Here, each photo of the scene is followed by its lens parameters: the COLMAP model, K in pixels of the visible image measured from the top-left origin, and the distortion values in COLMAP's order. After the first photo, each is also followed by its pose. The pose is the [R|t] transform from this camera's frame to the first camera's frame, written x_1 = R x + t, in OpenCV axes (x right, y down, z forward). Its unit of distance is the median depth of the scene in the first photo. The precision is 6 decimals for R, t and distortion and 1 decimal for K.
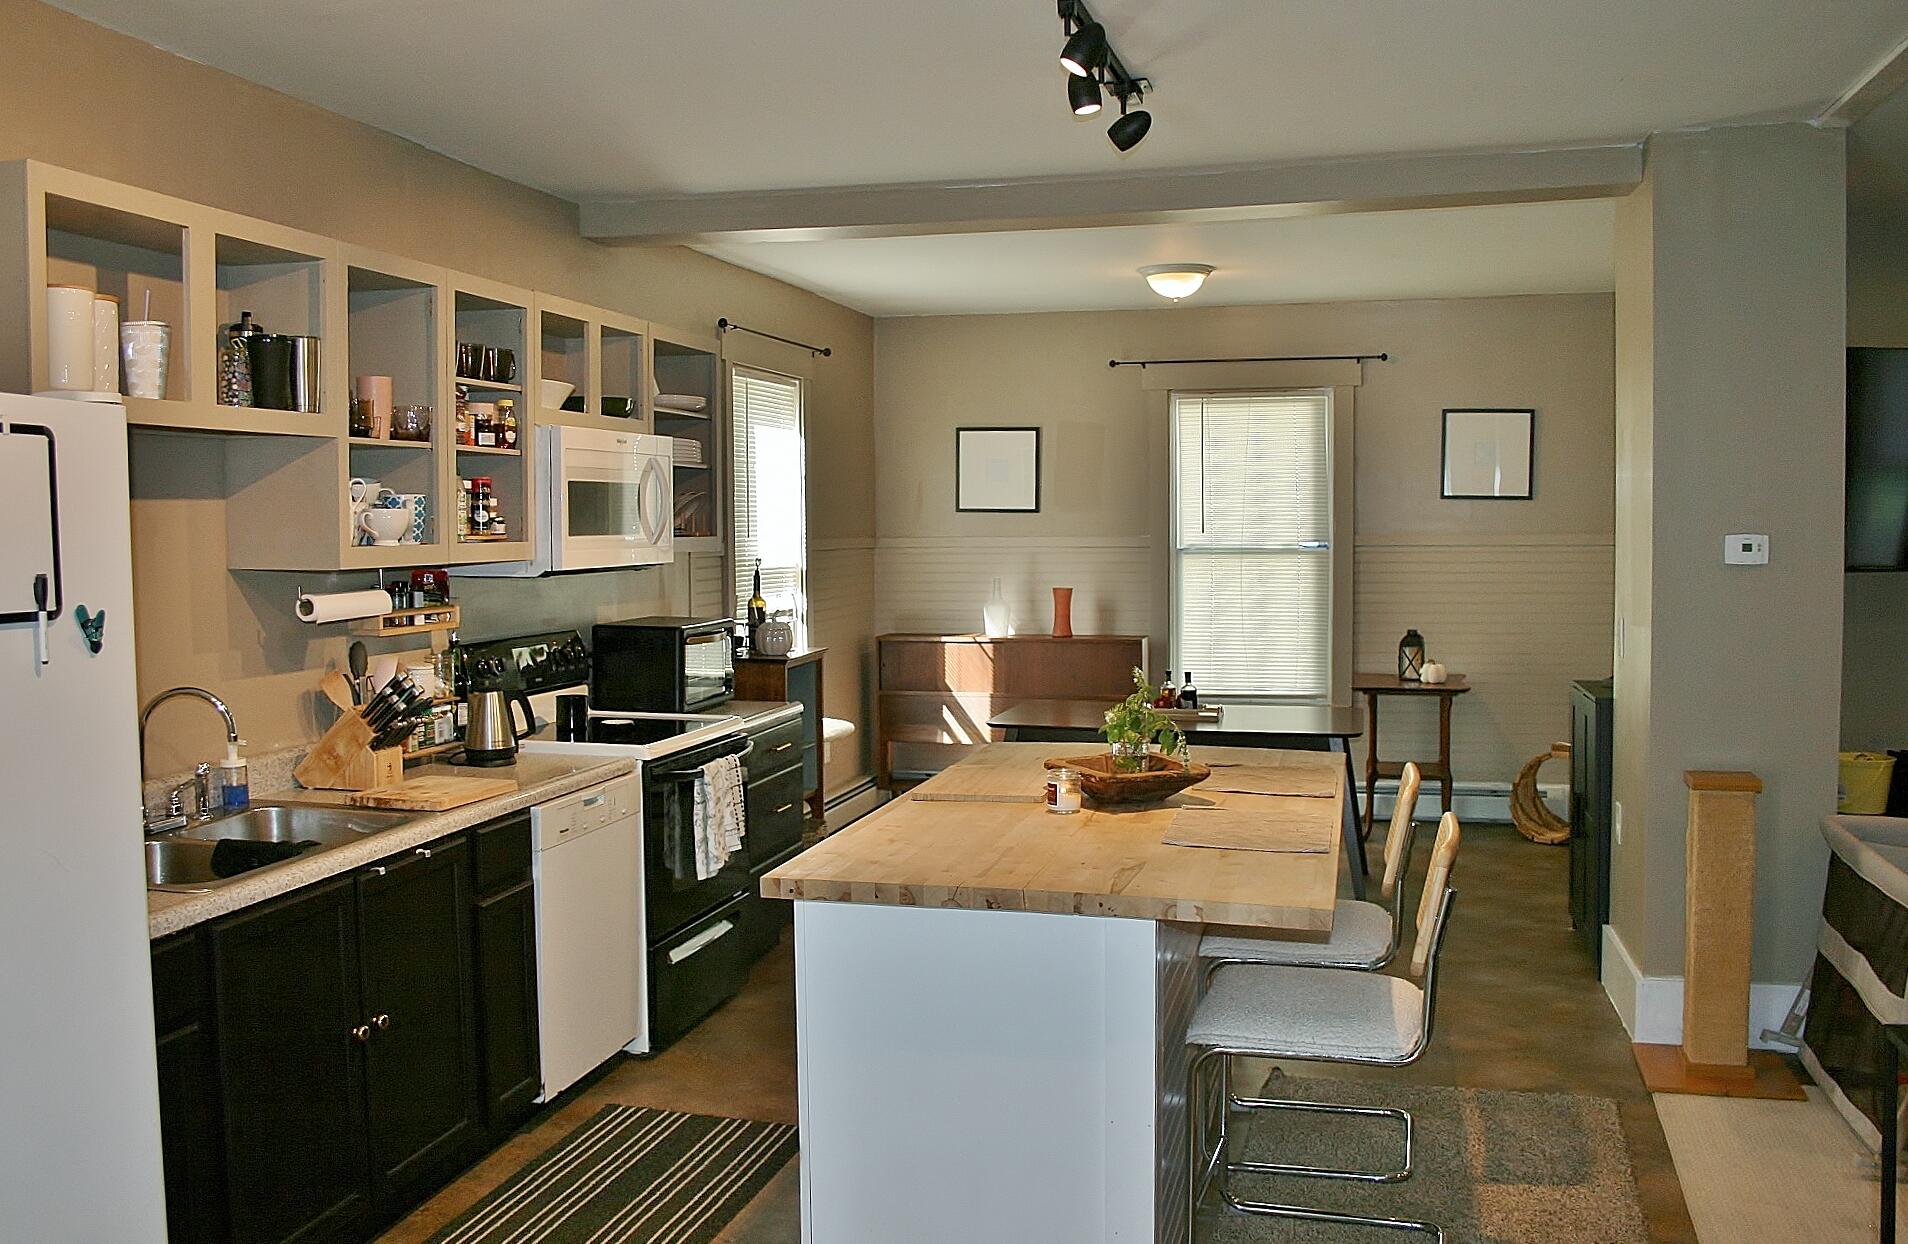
lens RADIAL K [[1625.1, 0, 947.3], [0, 1625.1, 633.2], [0, 0, 1]] dist [-0.144244, 0.102982]
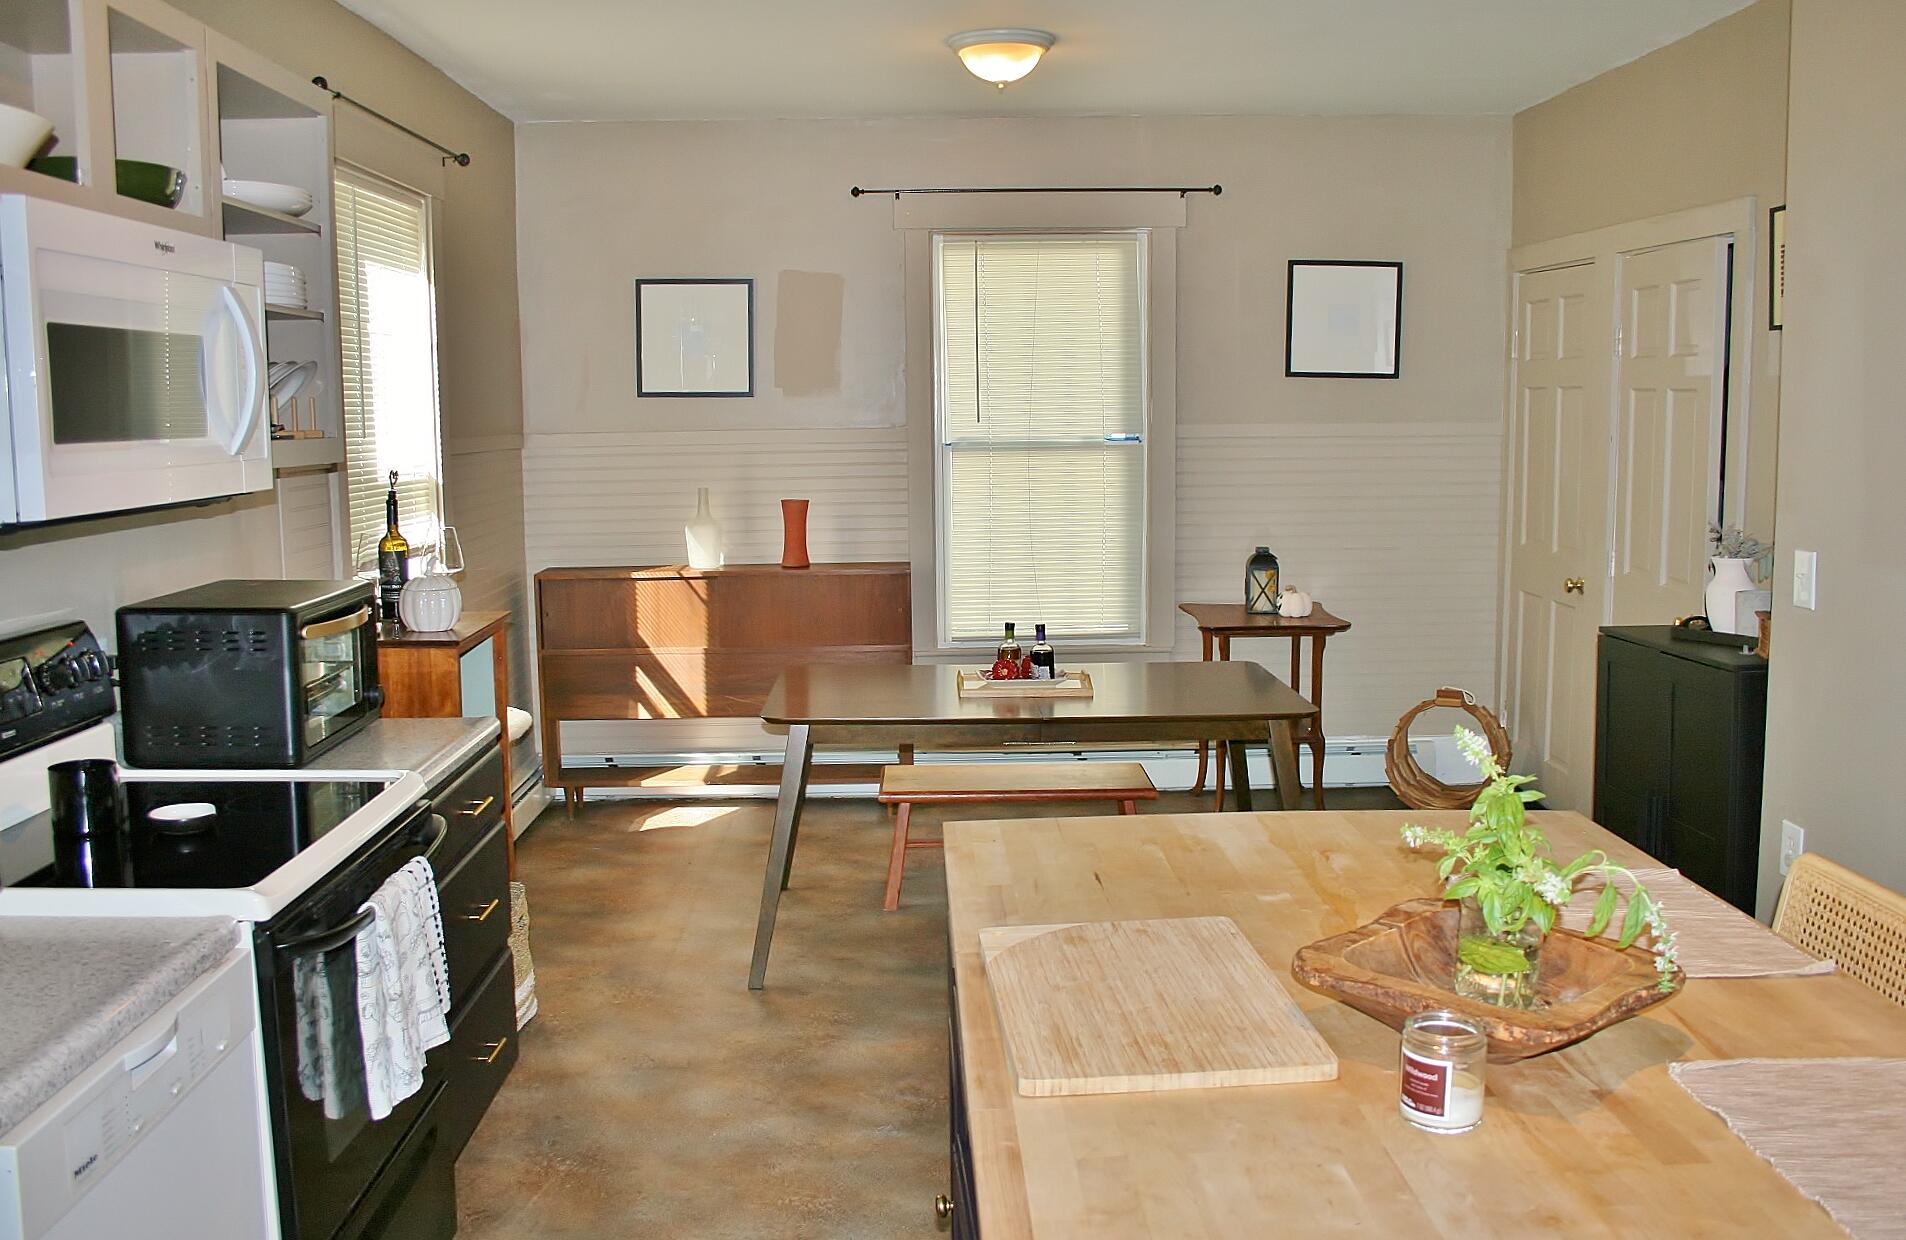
lens RADIAL K [[1623.4, 0, 939.8], [0, 1623.4, 645.7], [0, 0, 1]] dist [-0.144244, 0.102982]
pose [[0.963337, -0.041928, 0.264998, -0.107829], [0.021863, 0.996696, 0.078220, -0.031245], [-0.267402, -0.069559, 0.961071, 0.480949]]
